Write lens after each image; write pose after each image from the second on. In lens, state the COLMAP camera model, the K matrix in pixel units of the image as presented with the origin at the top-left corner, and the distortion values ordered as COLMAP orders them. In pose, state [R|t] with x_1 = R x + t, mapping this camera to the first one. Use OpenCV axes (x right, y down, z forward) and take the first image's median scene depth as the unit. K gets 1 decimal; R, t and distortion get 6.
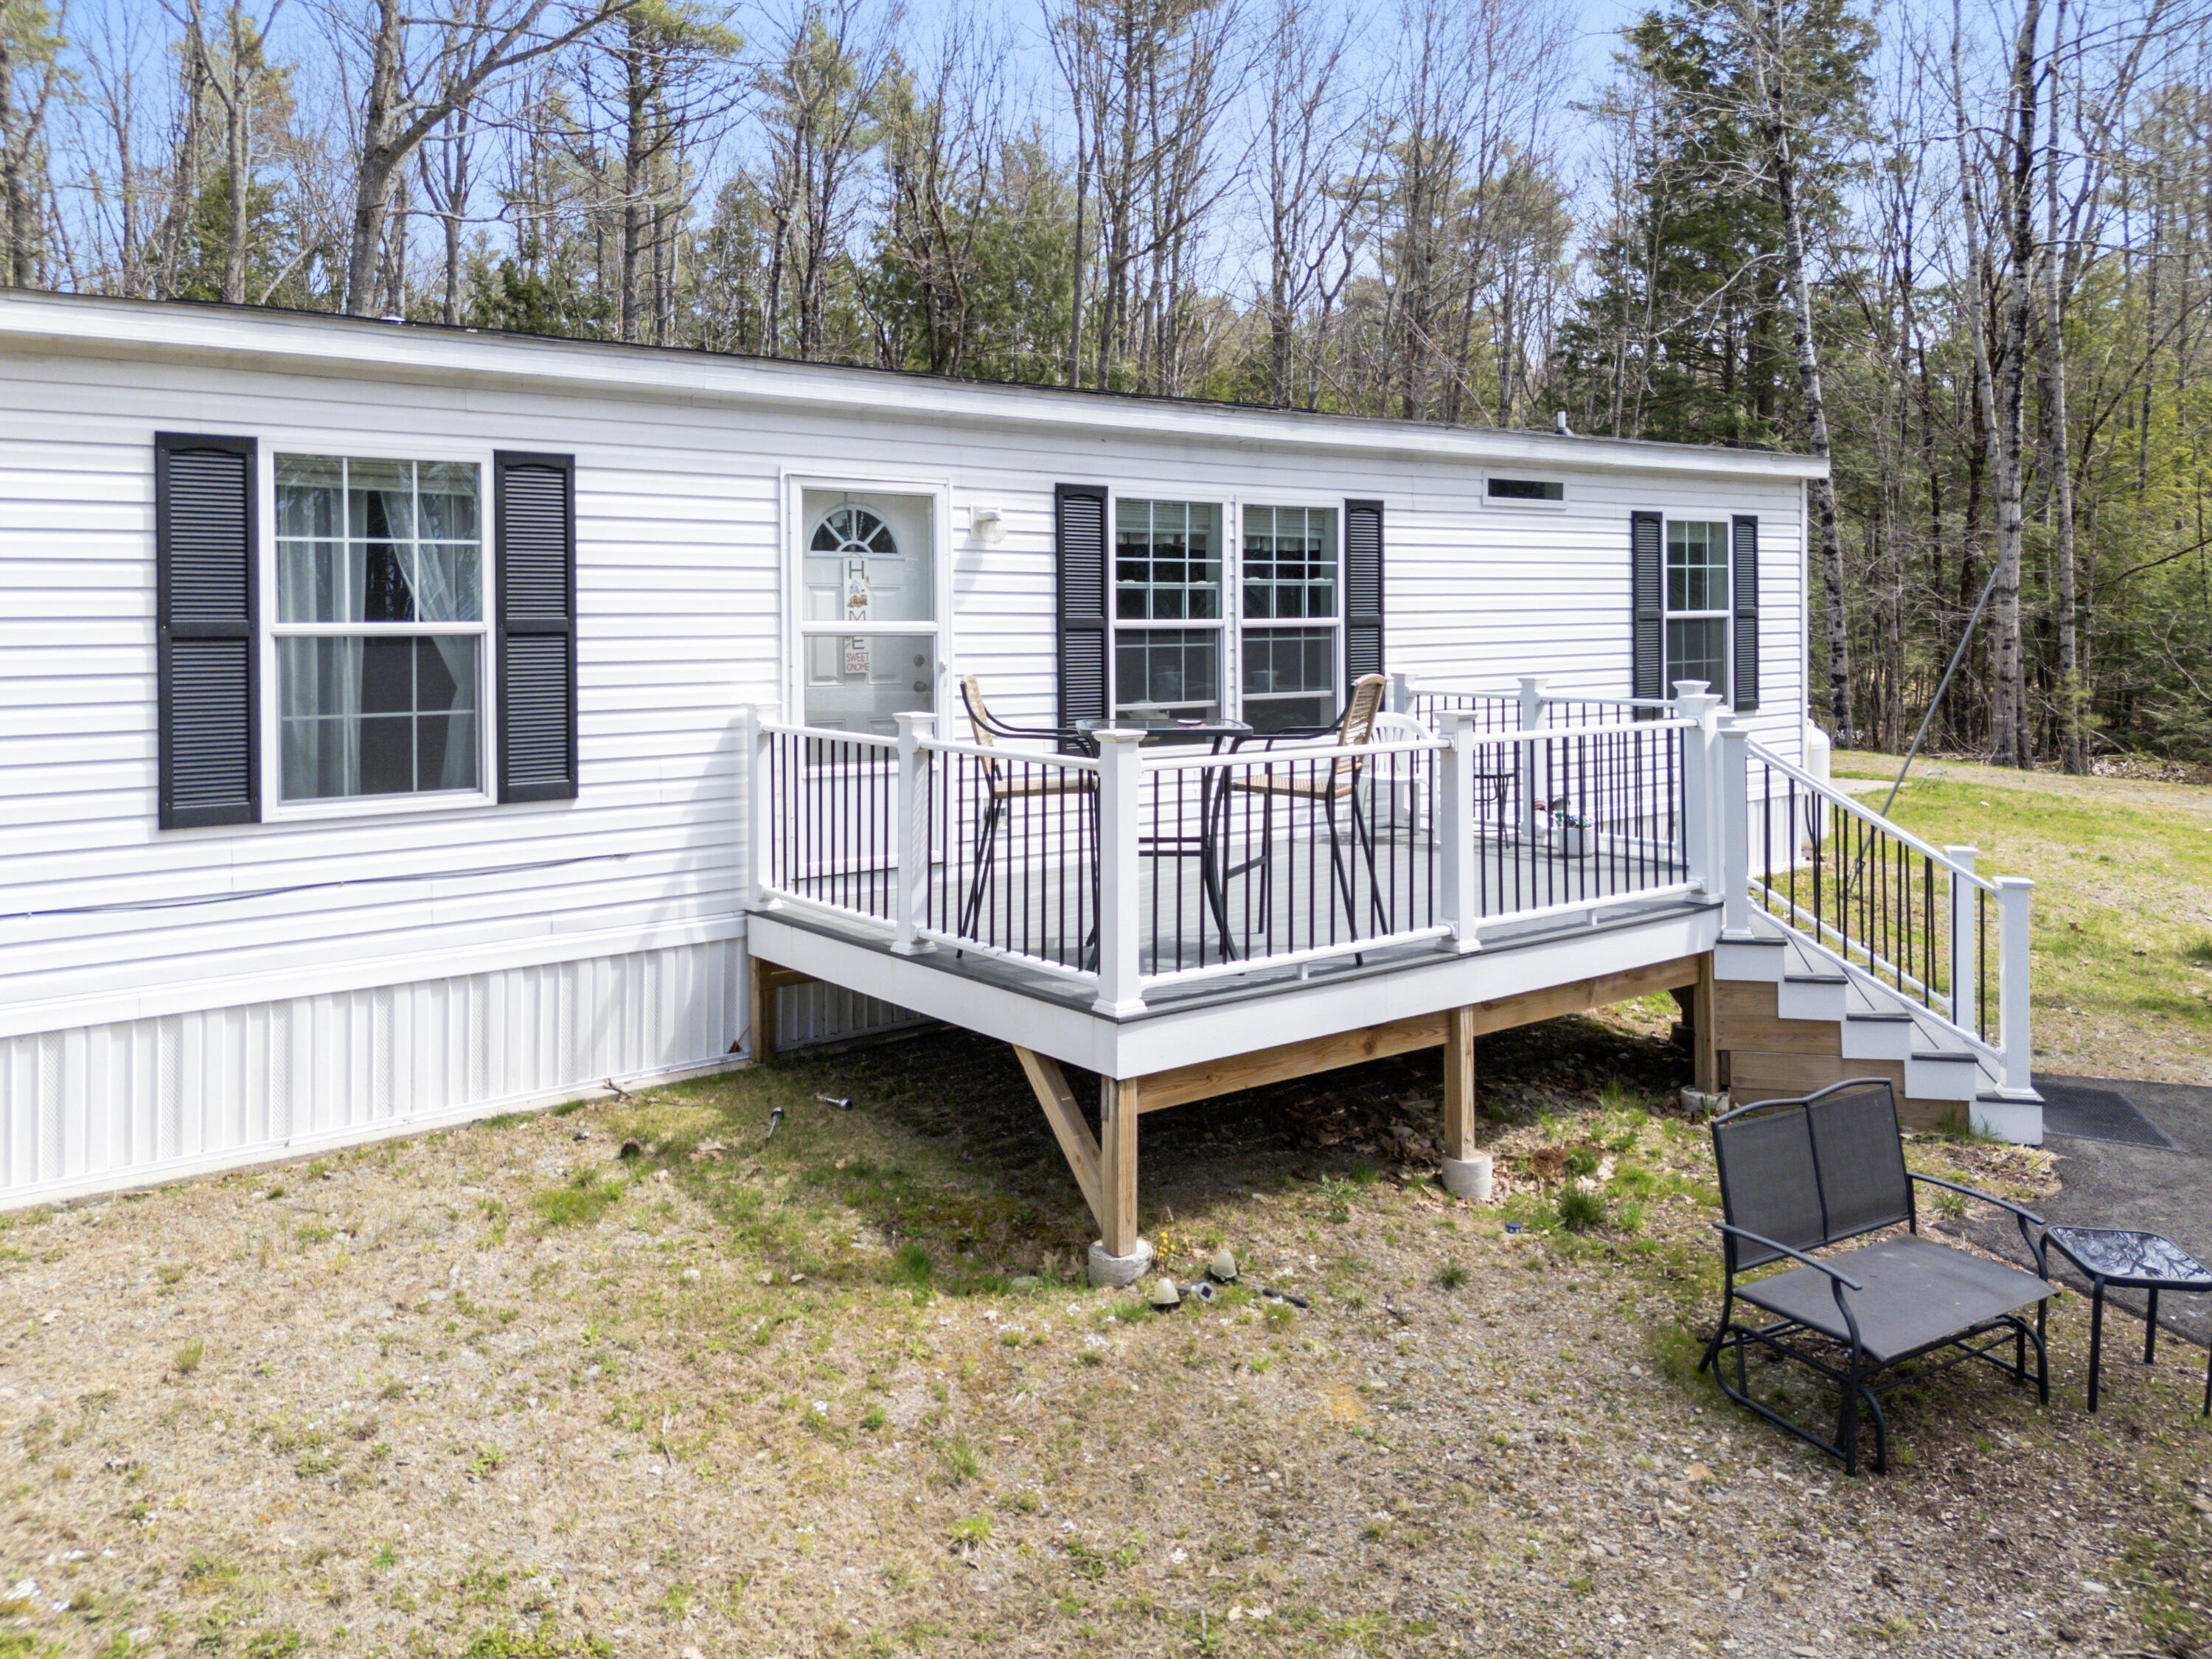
lens RADIAL K [[1121.2, 0, 1106.0], [0, 1121.2, 829.5], [0, 0, 1]] dist [0.057005, -0.047387]
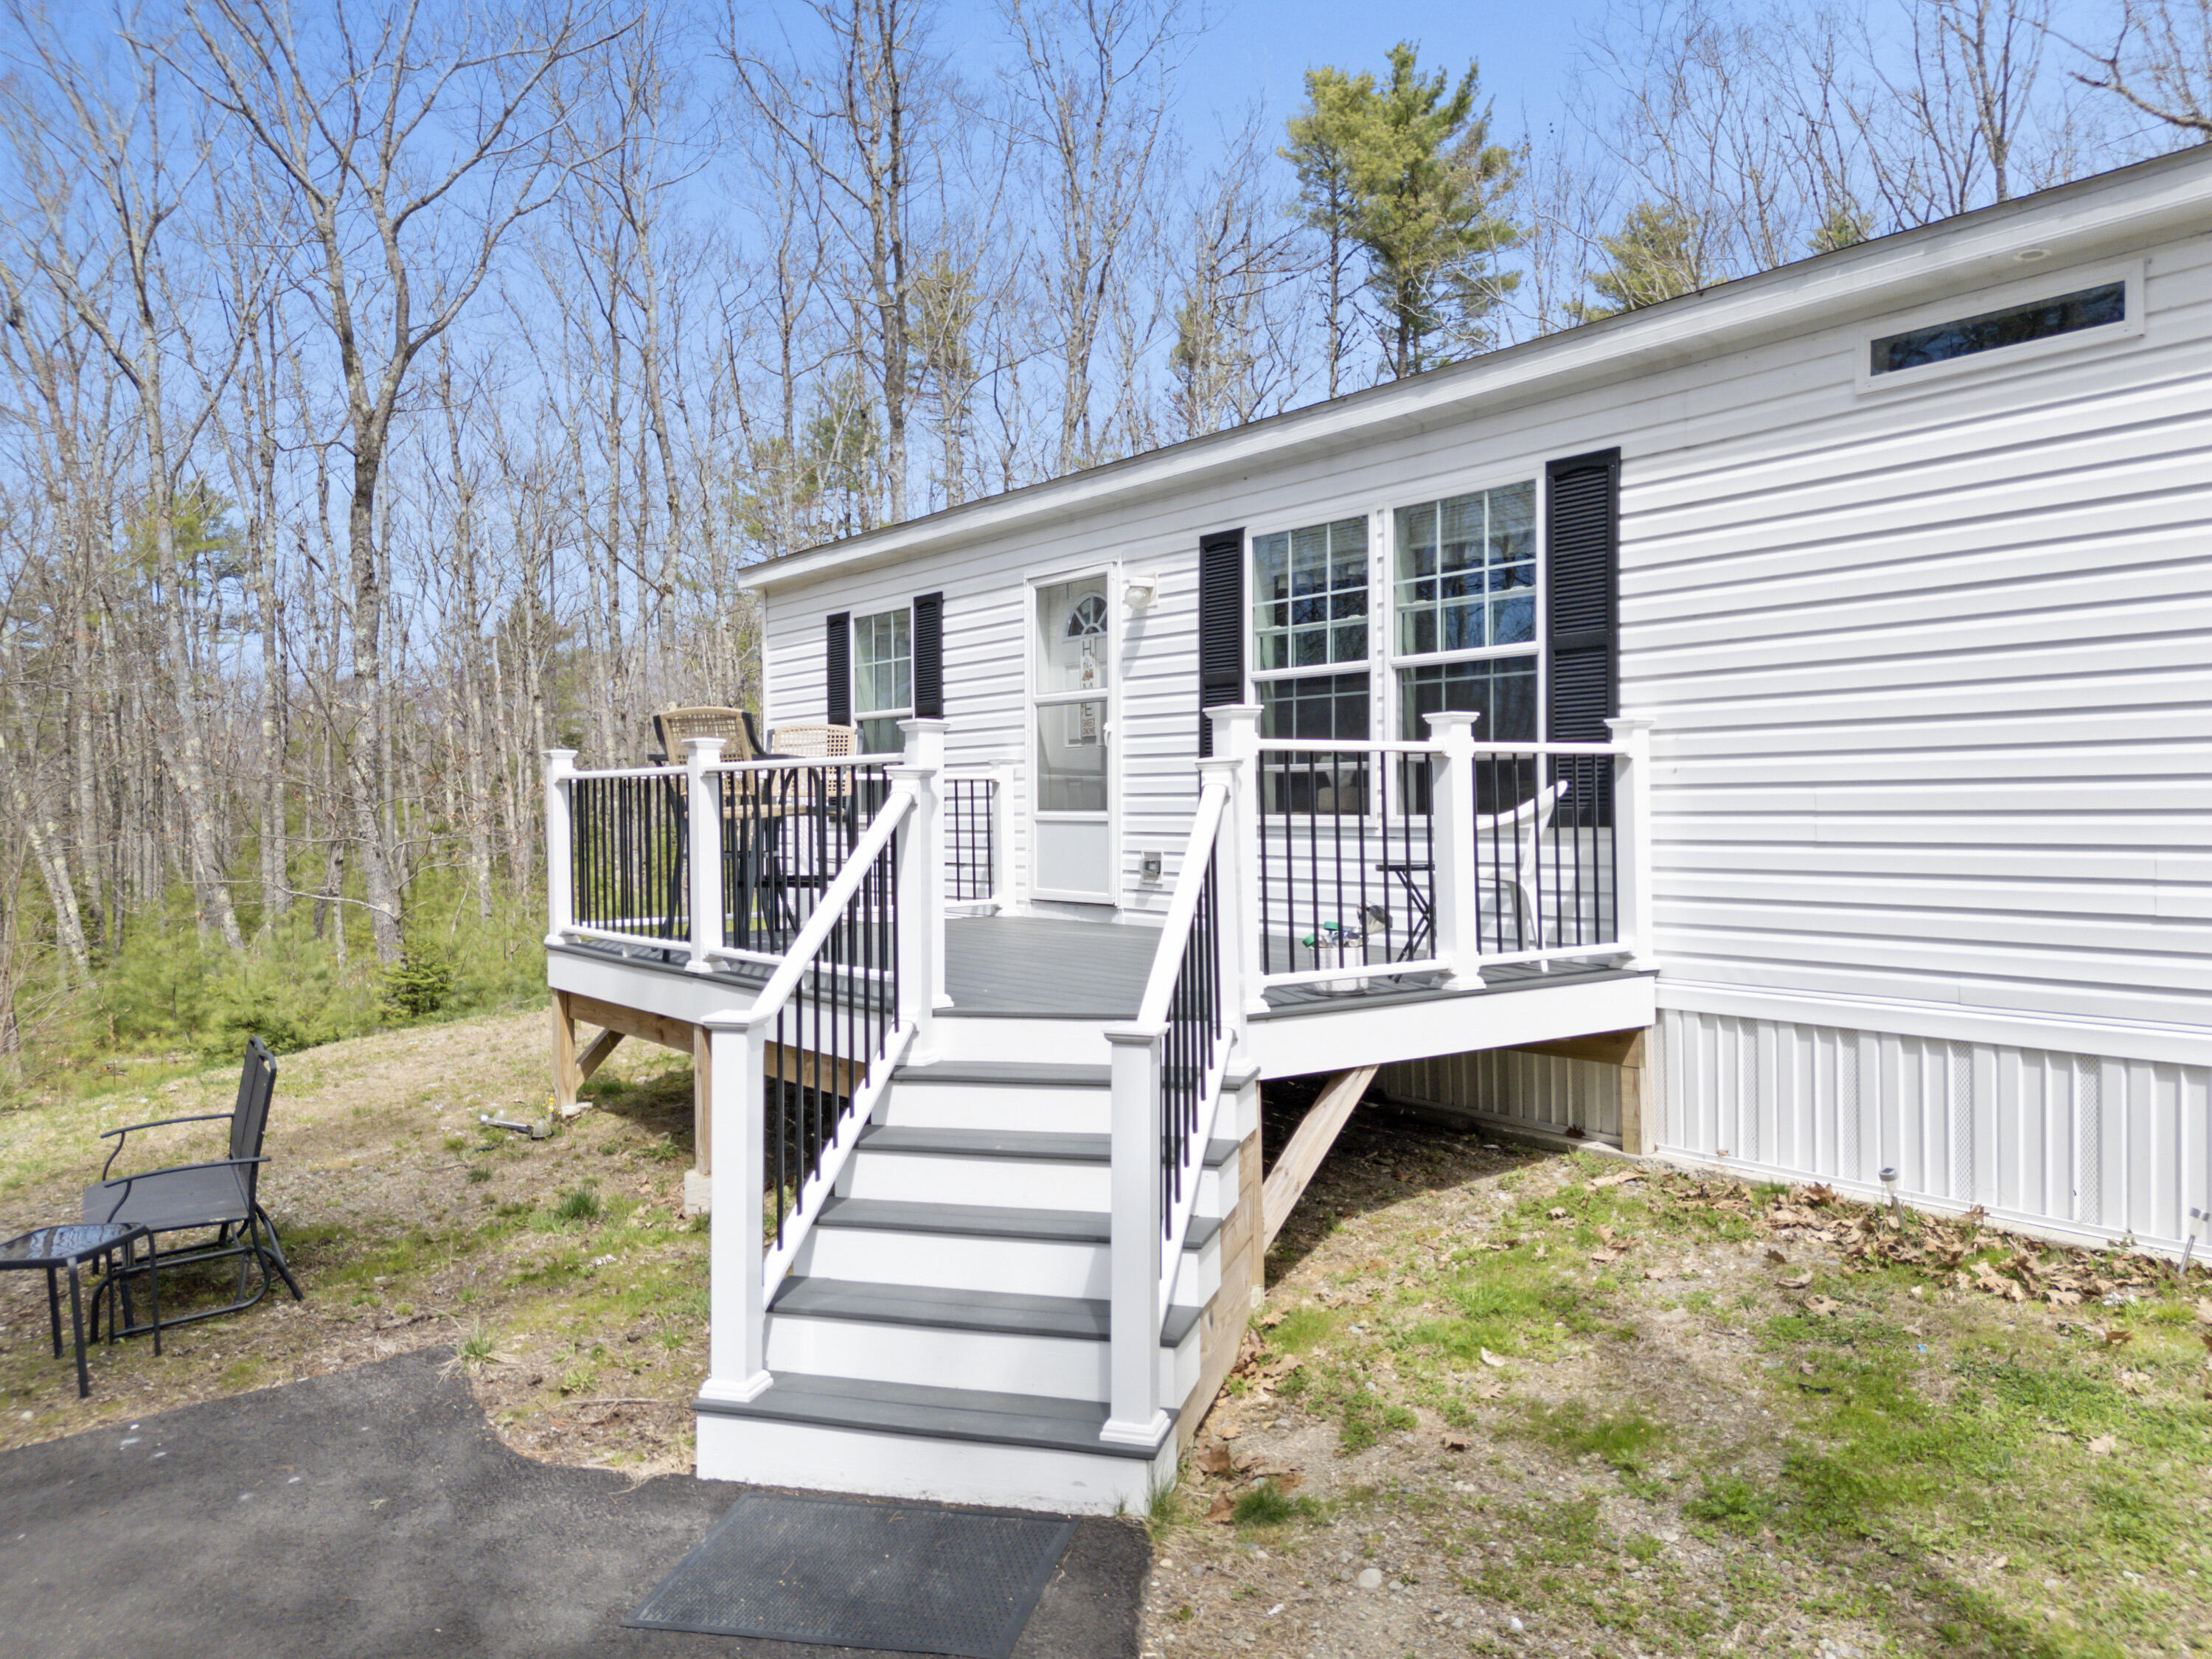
lens RADIAL K [[1639.9, 0, 1126.4], [0, 1639.9, 854.0], [0, 0, 1]] dist [0.122148, -0.109386]
pose [[0.182921, 0.089046, -0.979087, 1.162764], [-0.080920, 0.993874, 0.075273, -0.118161], [0.979792, 0.065459, 0.189006, 0.589784]]
